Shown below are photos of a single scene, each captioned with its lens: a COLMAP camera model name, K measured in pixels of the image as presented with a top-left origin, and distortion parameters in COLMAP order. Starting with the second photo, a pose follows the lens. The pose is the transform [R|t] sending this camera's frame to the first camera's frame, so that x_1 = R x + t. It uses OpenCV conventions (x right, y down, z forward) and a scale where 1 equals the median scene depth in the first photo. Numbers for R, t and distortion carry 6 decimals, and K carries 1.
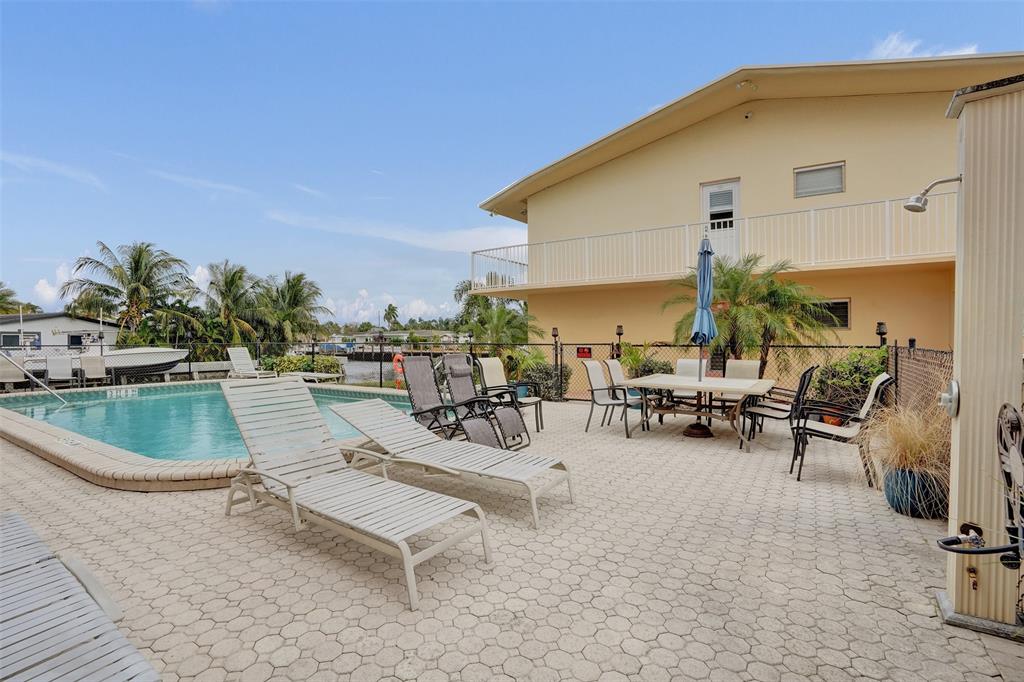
lens RADIAL K [[478.5, 0, 512.4], [0, 478.5, 347.0], [0, 0, 1]] dist [-0.071286, 0.030373]
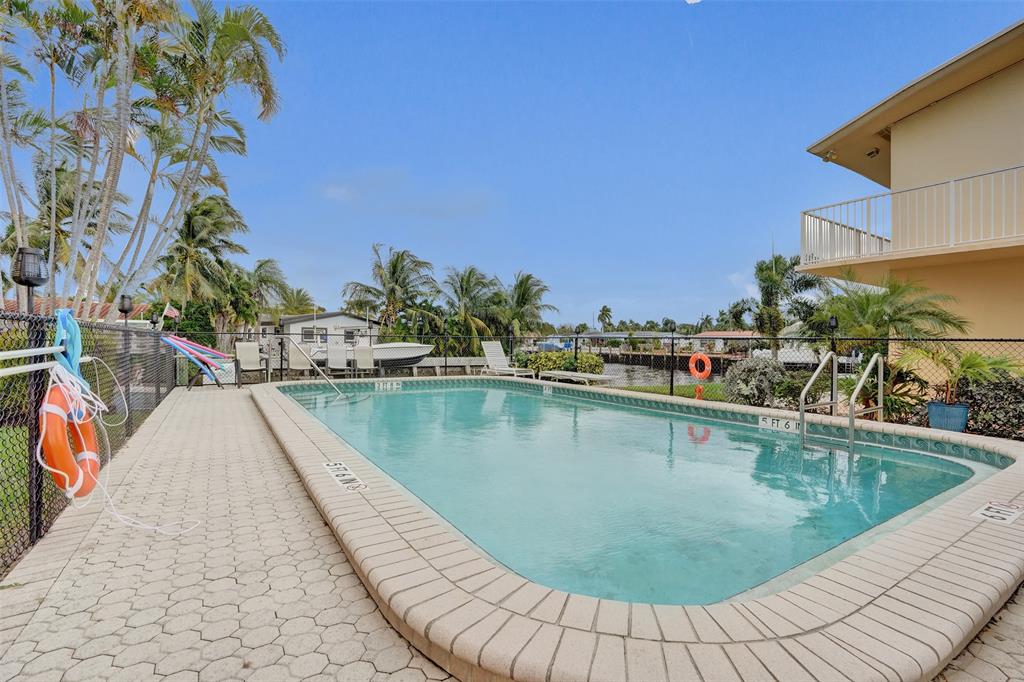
lens RADIAL K [[474.2, 0, 512.4], [0, 474.2, 344.3], [0, 0, 1]] dist [-0.073572, 0.029763]
pose [[0.911038, 0.017758, -0.411940, -0.079478], [-0.022095, 0.999739, -0.005768, 0.005247], [0.411730, 0.014357, 0.911193, 0.082027]]
